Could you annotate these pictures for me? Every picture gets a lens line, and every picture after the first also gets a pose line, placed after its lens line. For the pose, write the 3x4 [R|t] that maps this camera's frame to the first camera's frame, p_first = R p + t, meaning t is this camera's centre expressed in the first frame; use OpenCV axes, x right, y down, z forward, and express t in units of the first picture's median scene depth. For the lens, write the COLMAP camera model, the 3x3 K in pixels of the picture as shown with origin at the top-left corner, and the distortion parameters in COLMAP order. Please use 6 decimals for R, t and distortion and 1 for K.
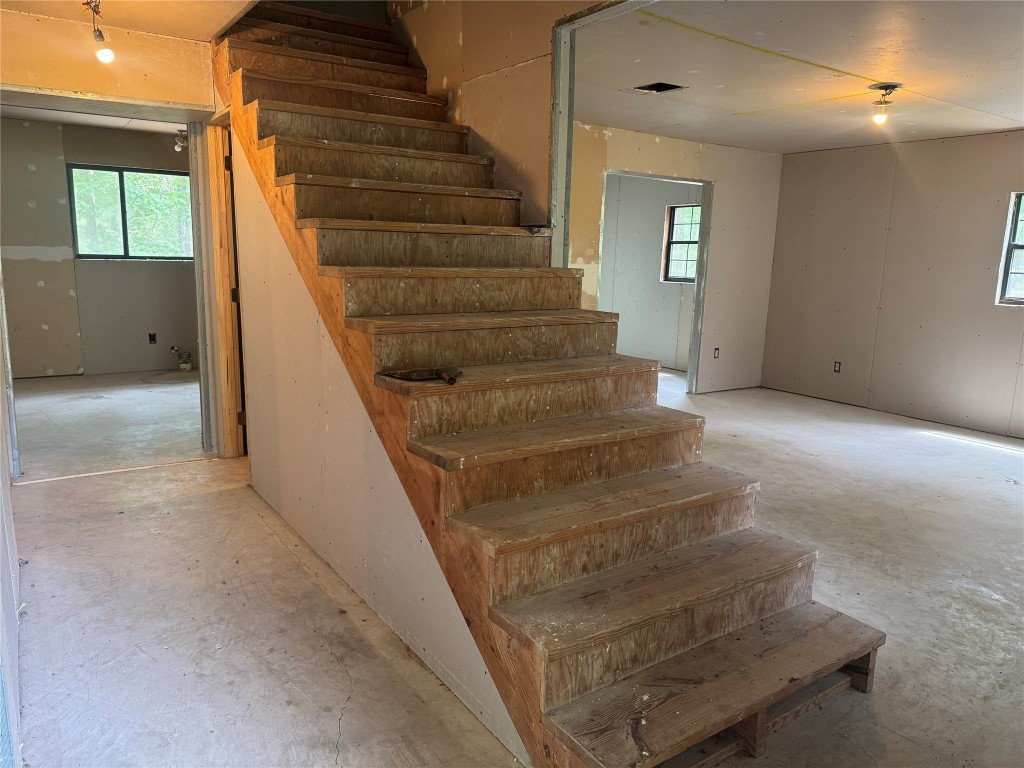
lens RADIAL K [[720.9, 0, 522.6], [0, 720.9, 384.1], [0, 0, 1]] dist [0.054718, -0.066985]
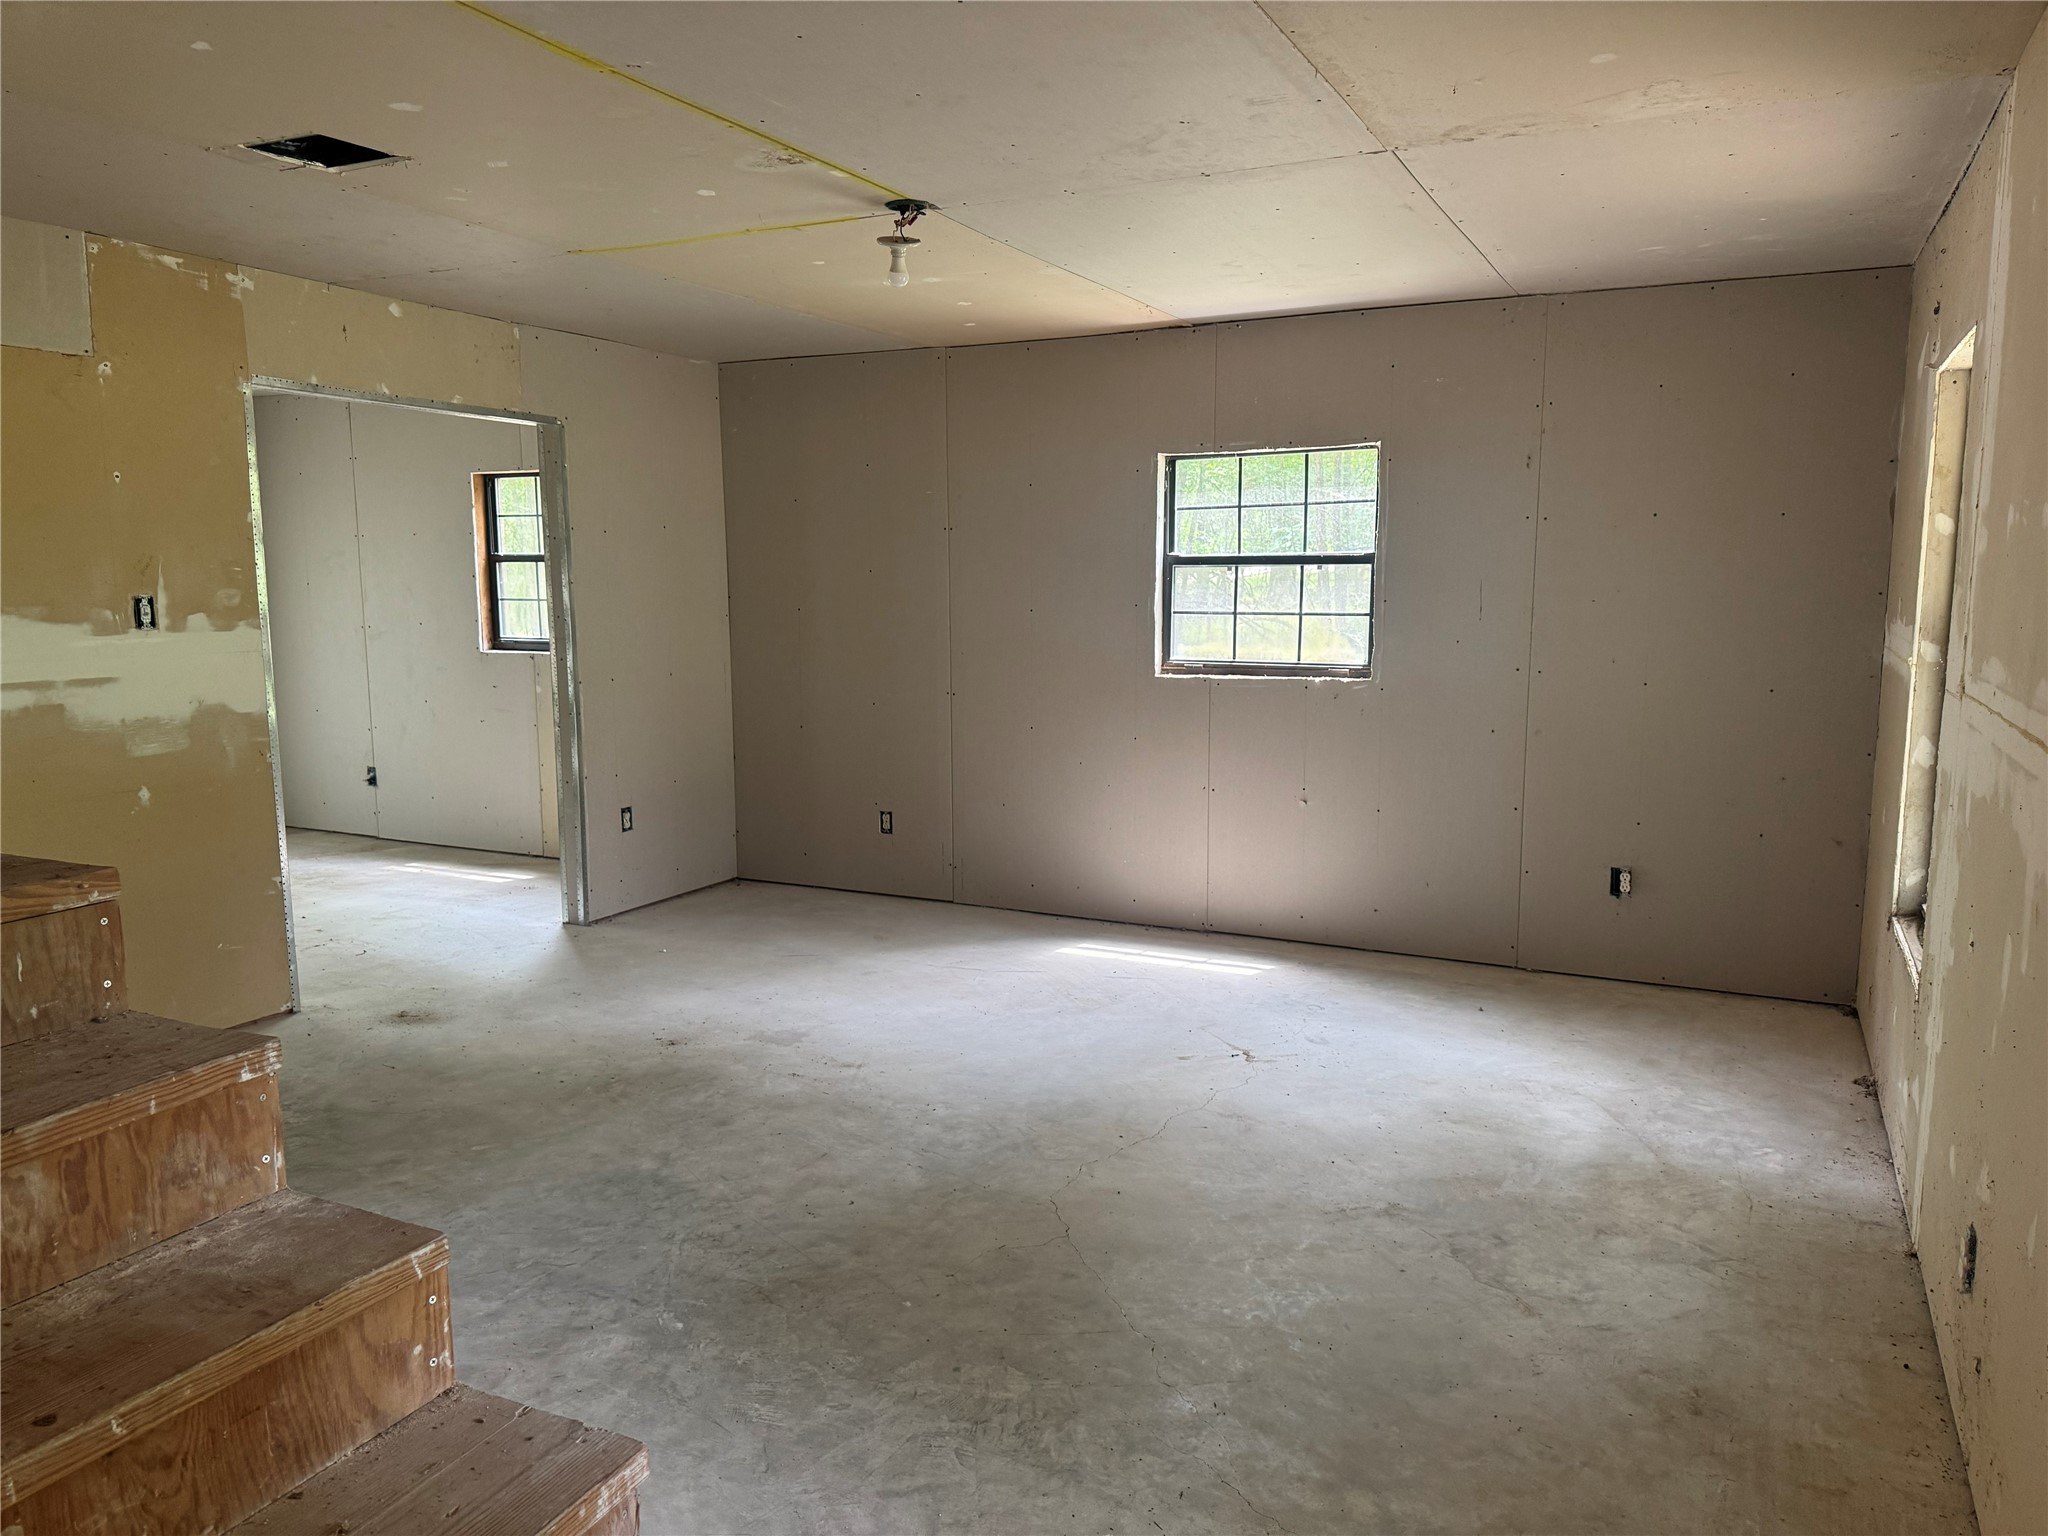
lens RADIAL K [[1433.7, 0, 1024.0], [0, 1433.7, 768.0], [0, 0, 1]] dist [0.165868, -0.218719]
pose [[0.873806, -0.098559, 0.476182, 0.107951], [0.117053, 0.993083, -0.009250, -0.057772], [-0.471976, 0.063821, 0.879298, 0.209305]]
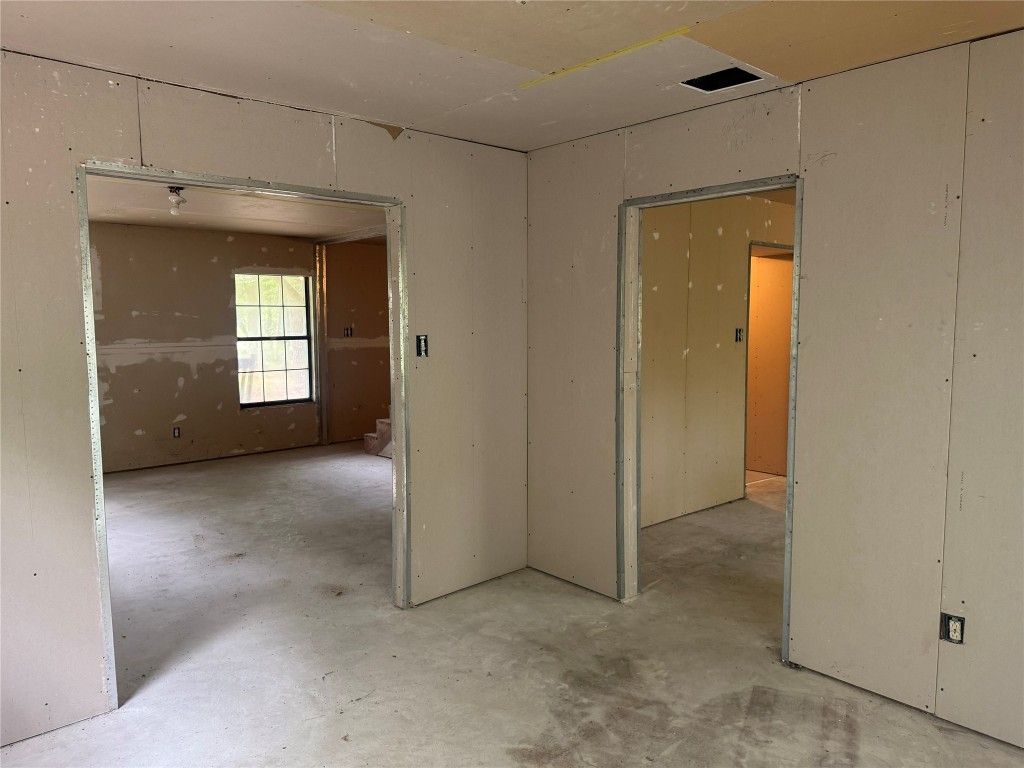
lens RADIAL K [[720.9, 0, 522.6], [0, 720.9, 384.1], [0, 0, 1]] dist [0.054718, -0.066985]
pose [[-0.989032, 0.028583, -0.144909, 0.109785], [-0.012726, 0.960956, 0.276408, -0.385699], [0.147152, 0.275220, -0.950053, 2.015930]]
